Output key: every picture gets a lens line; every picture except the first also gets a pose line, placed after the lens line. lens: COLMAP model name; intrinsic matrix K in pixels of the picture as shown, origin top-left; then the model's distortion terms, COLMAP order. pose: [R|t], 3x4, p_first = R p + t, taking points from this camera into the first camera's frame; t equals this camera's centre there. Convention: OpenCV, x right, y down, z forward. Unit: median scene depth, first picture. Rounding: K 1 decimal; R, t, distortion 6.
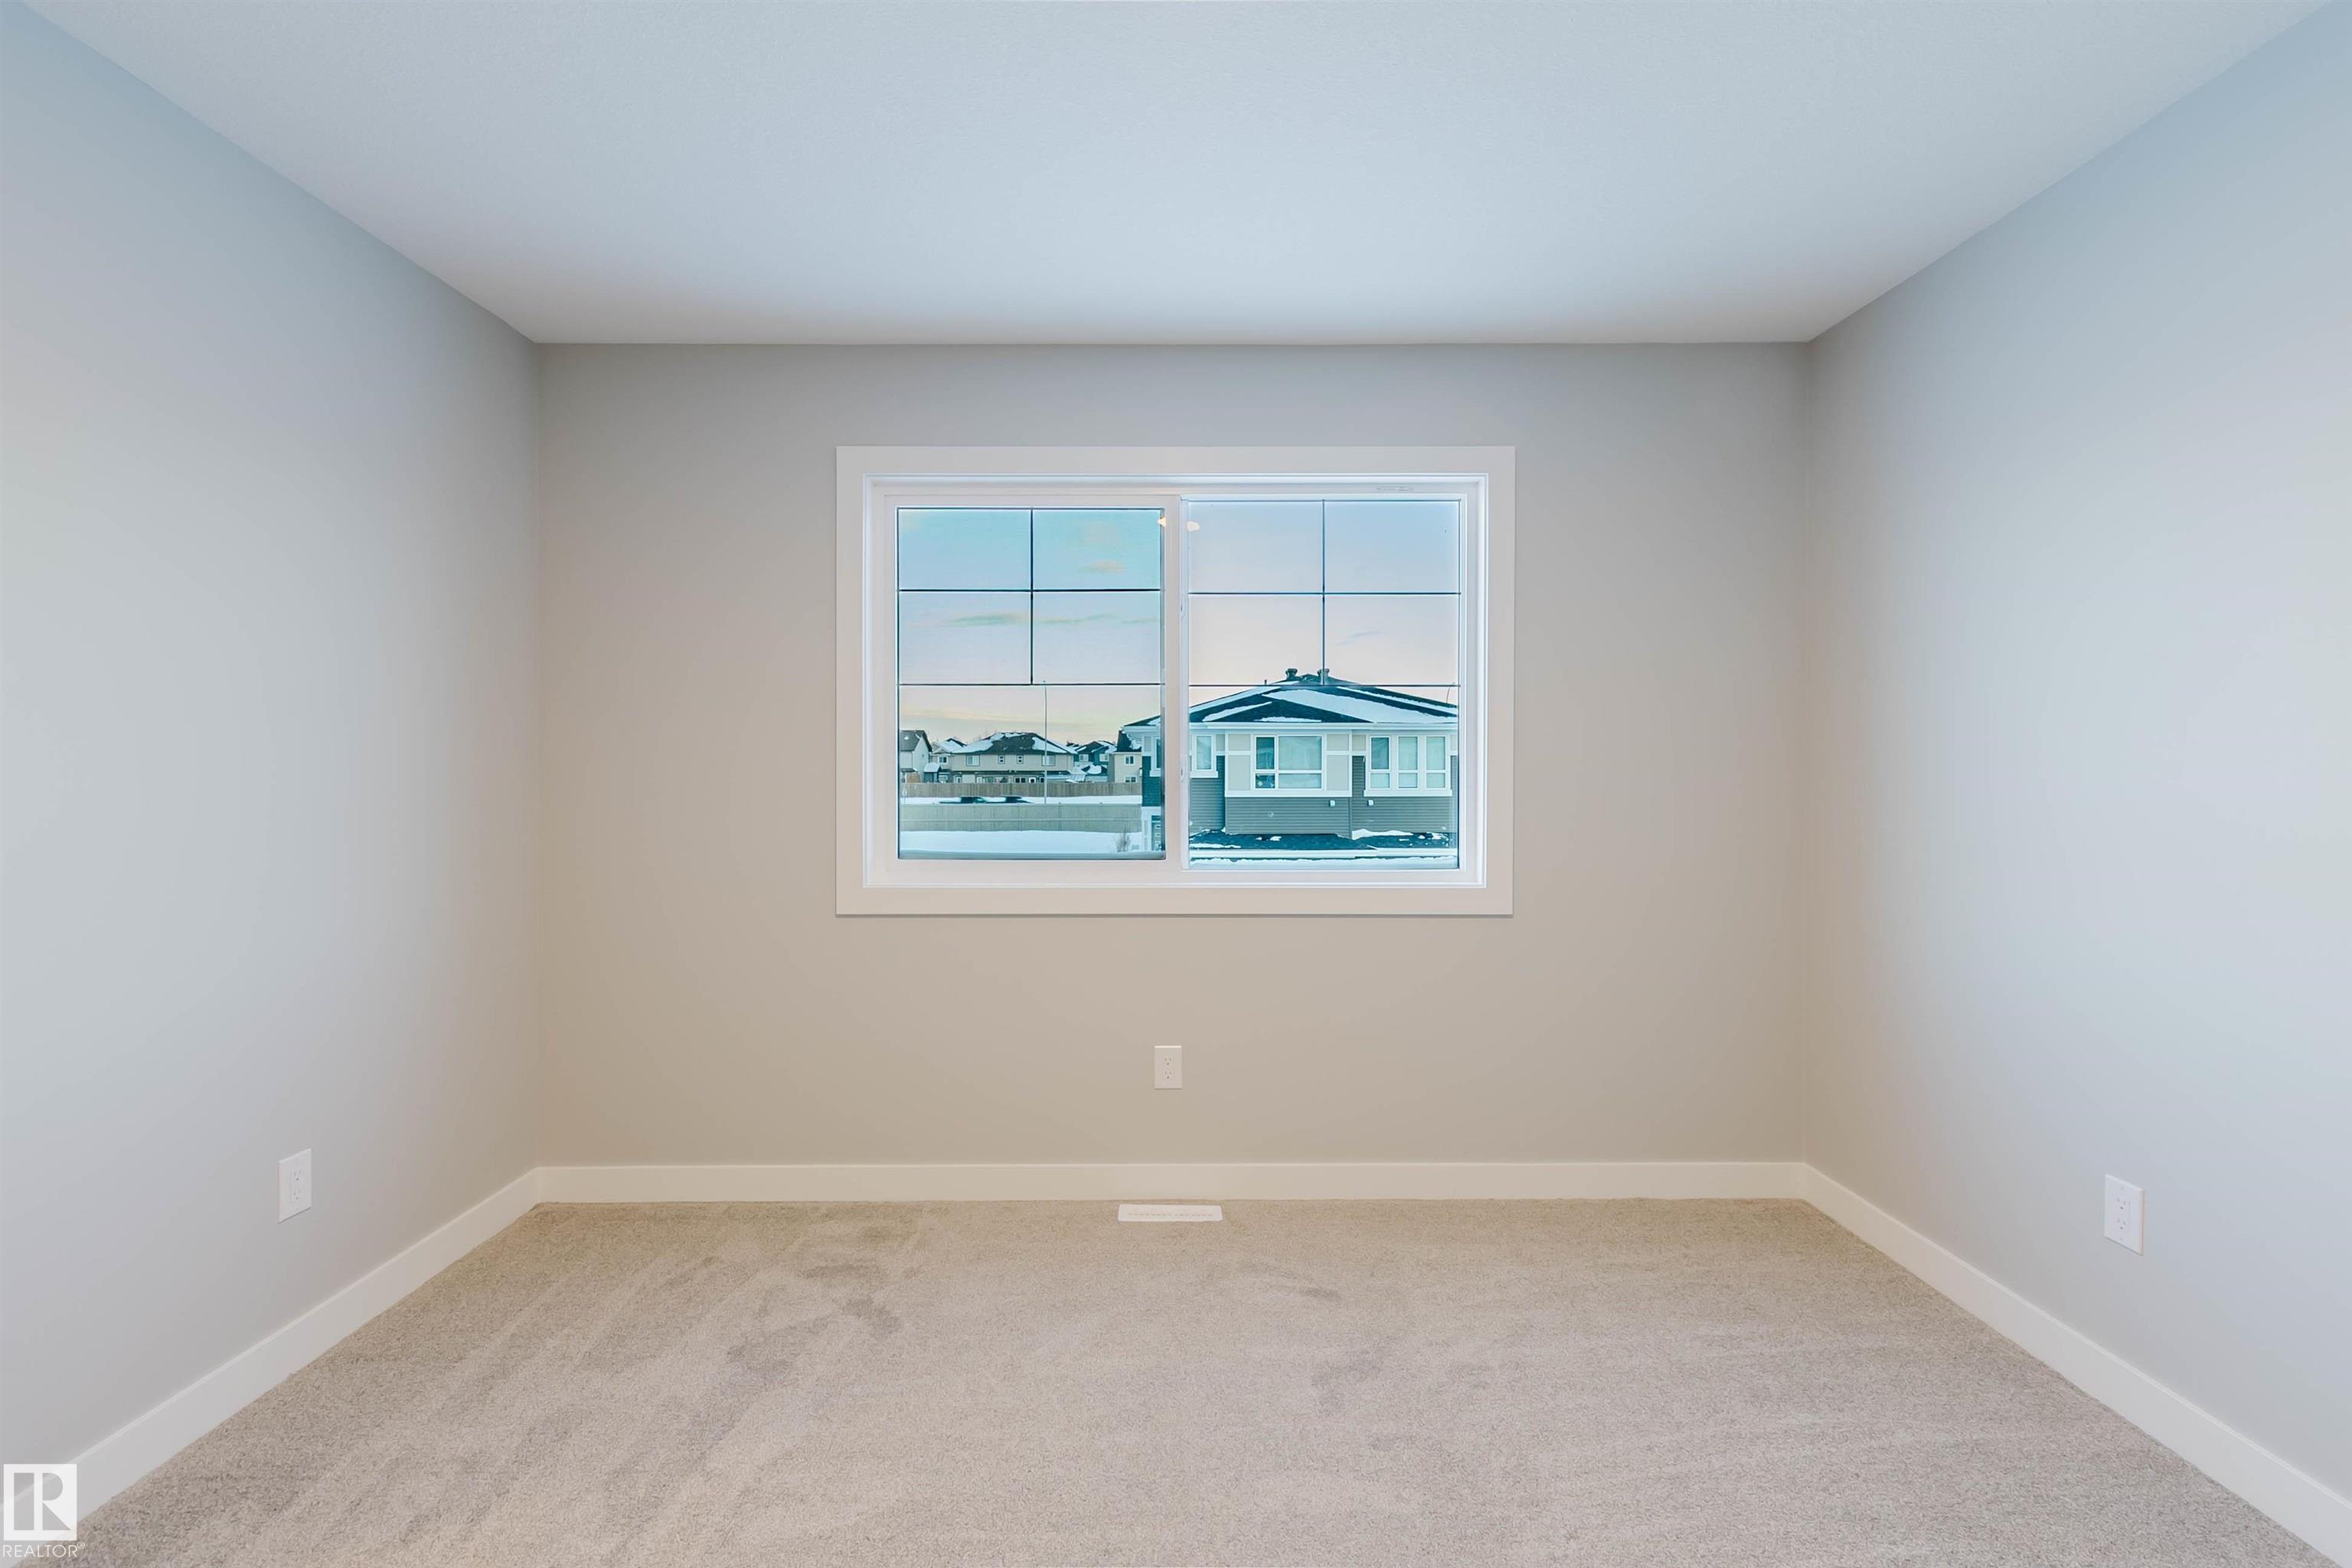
lens RADIAL K [[1069.9, 0, 1185.6], [0, 1069.9, 771.2], [0, 0, 1]] dist [0.003325, 0.000015]
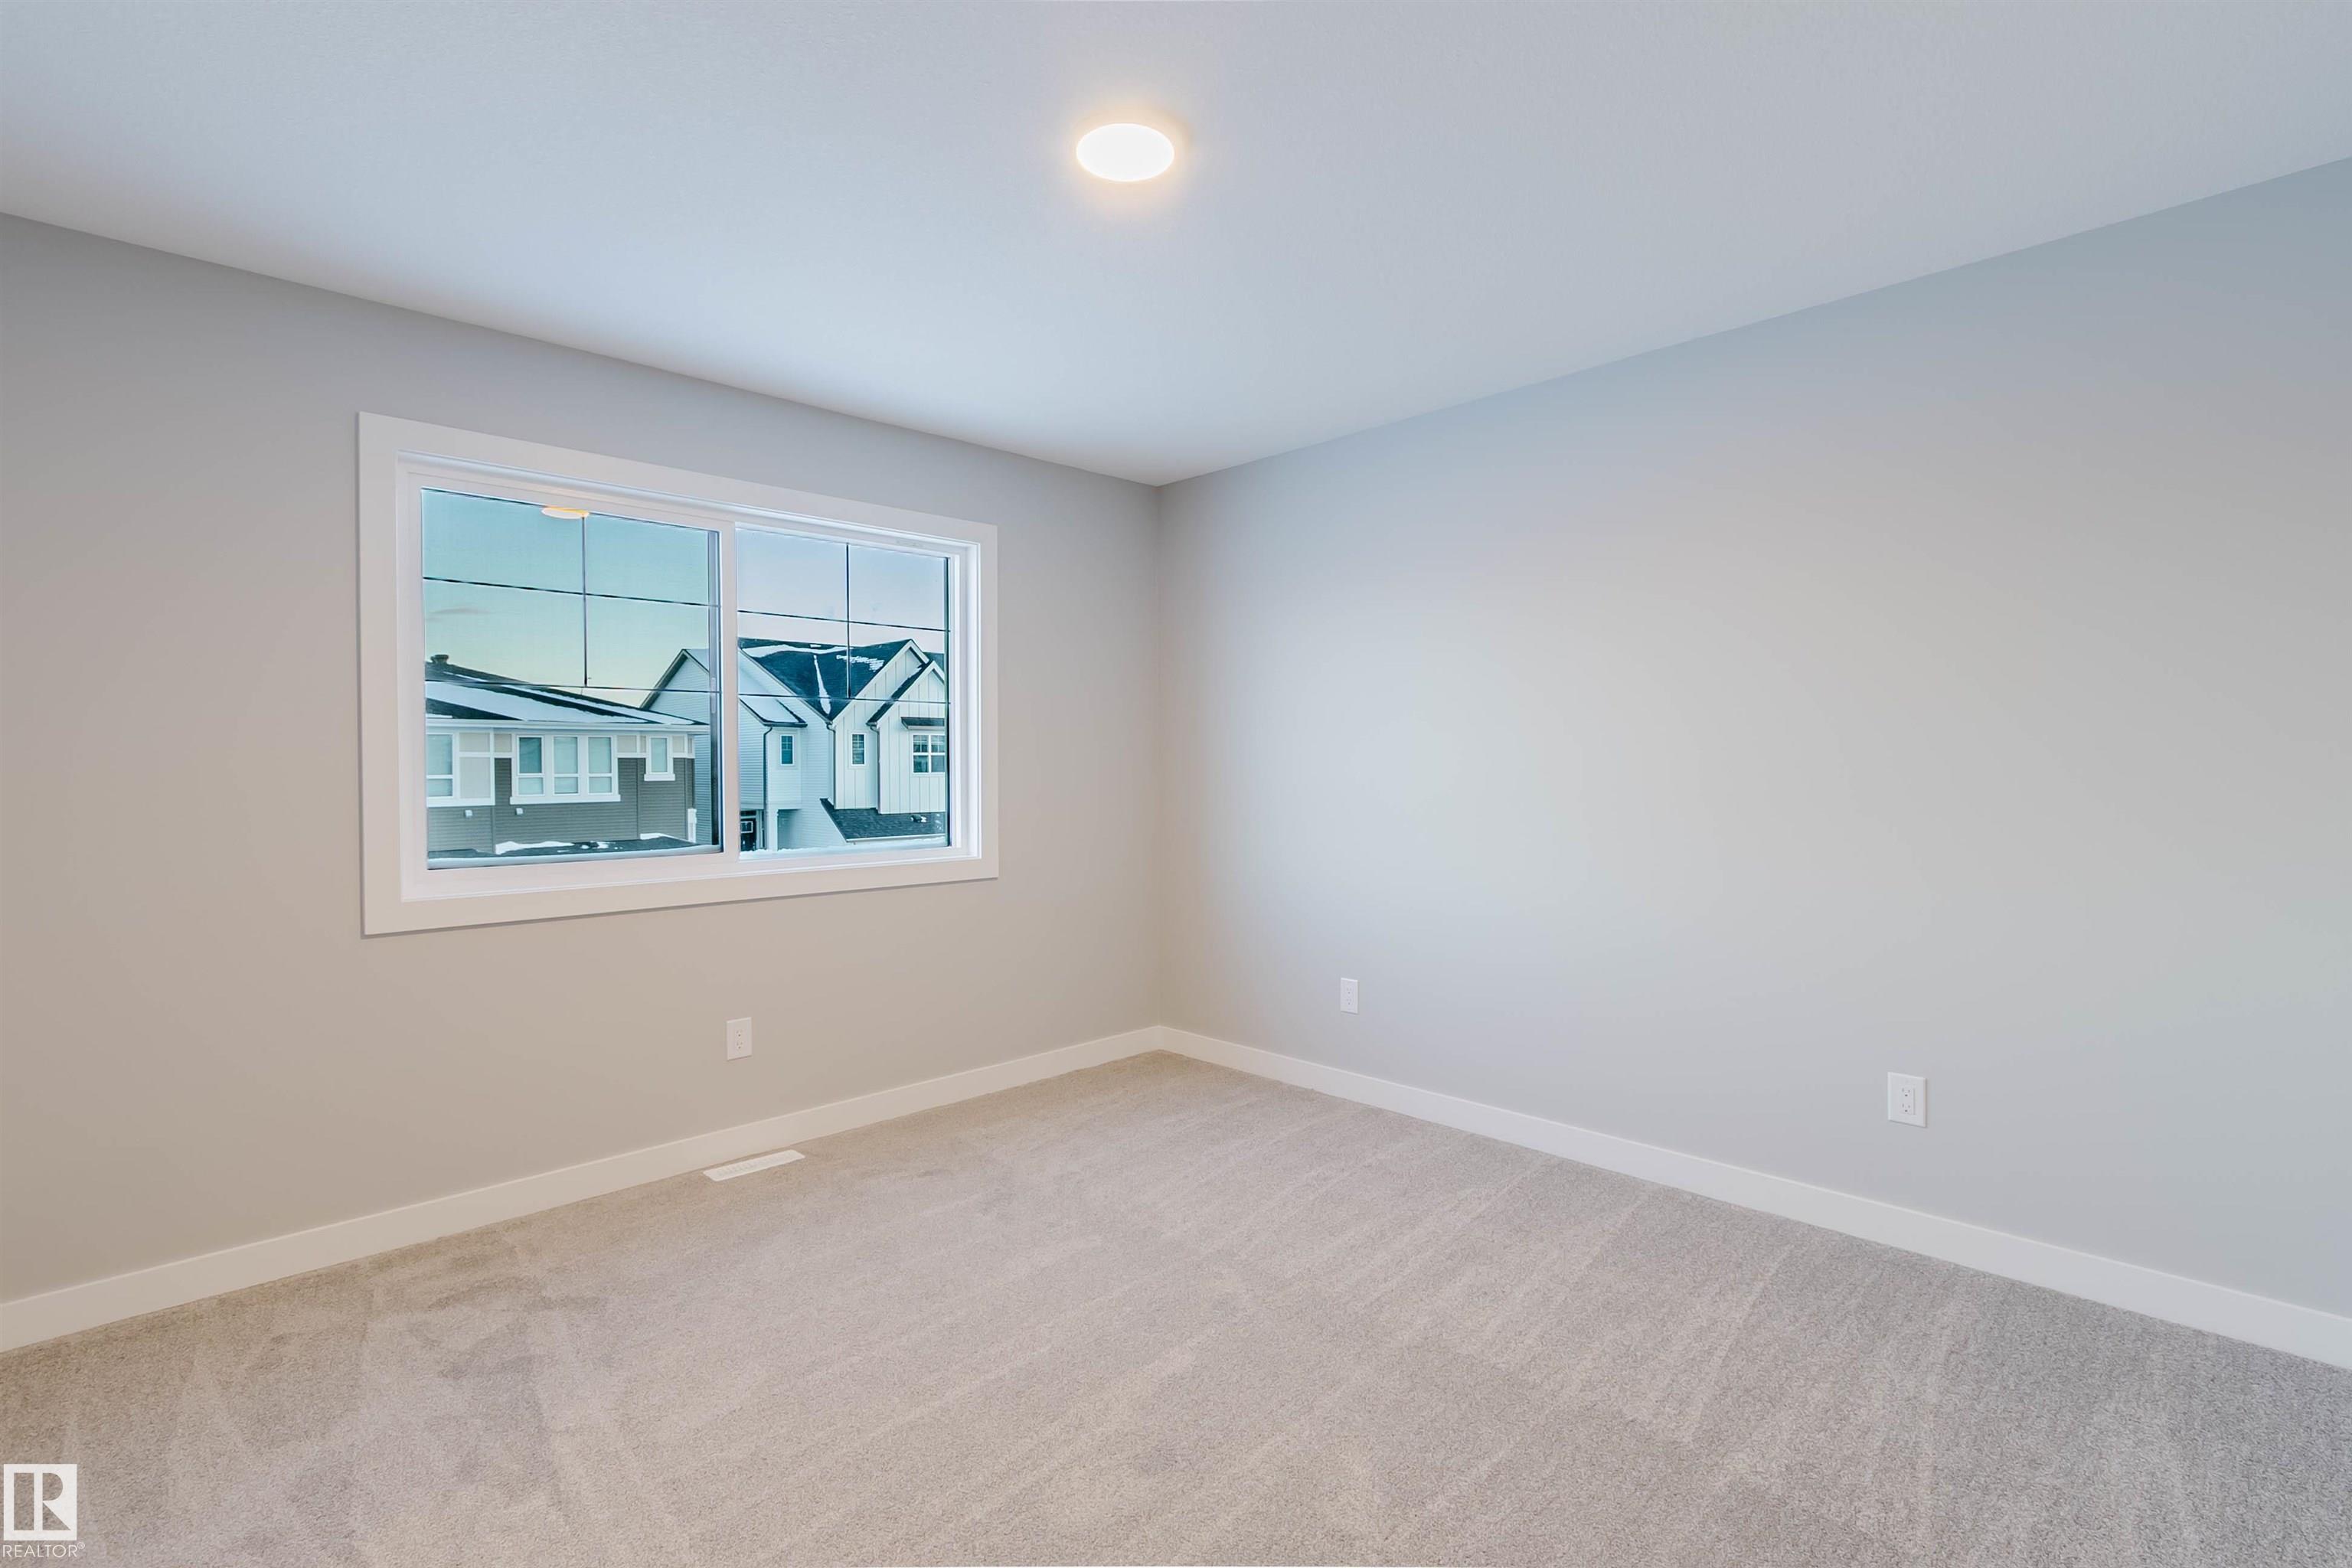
lens RADIAL K [[1069.9, 0, 1185.6], [0, 1069.9, 771.2], [0, 0, 1]] dist [0.003325, 0.000015]
pose [[0.718635, -0.008606, 0.695334, -0.452953], [0.010042, 0.999948, 0.001997, 0.002022], [-0.695315, 0.005548, 0.718684, -0.120133]]
